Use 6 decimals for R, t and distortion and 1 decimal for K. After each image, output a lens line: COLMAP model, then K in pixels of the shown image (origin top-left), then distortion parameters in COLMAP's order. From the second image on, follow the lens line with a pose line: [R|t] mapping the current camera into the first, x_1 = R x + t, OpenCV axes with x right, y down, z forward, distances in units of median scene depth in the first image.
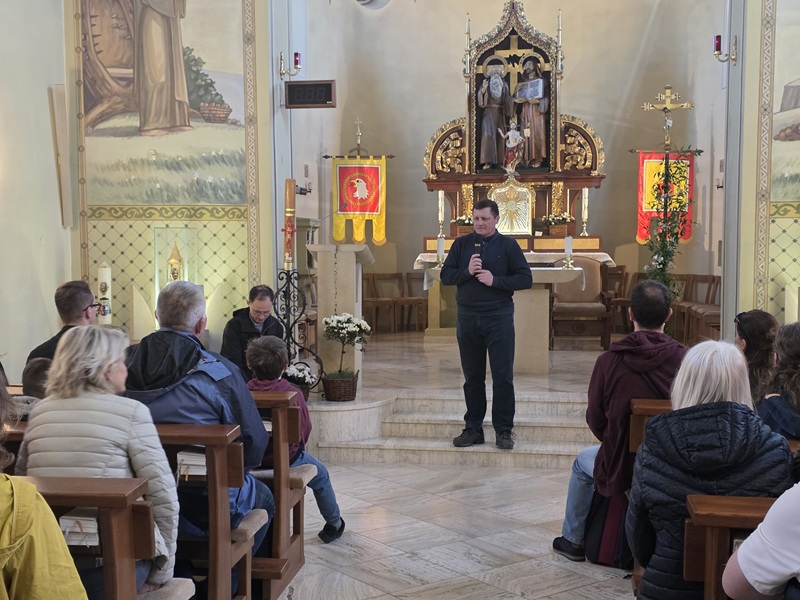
lens RADIAL K [[1065.9, 0, 400.0], [0, 1065.9, 300.0], [0, 0, 1]] dist [-0.008885, -0.014661]
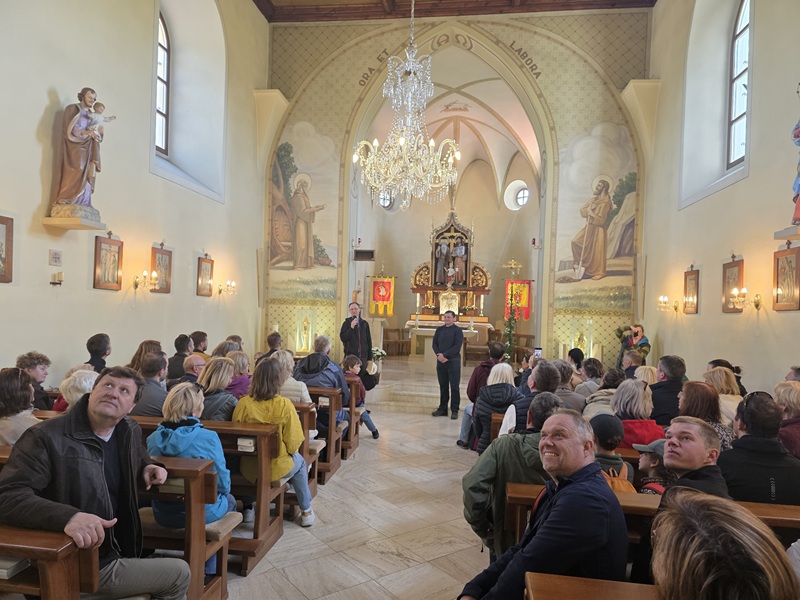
lens RADIAL K [[543.3, 0, 400.0], [0, 543.3, 300.0], [0, 0, 1]] dist [0.096389, 0.000084]
pose [[0.999347, 0.035973, 0.003252, -0.003689], [-0.035649, 0.996815, -0.071343, -0.006004], [-0.005808, 0.071181, 0.997447, -0.164288]]
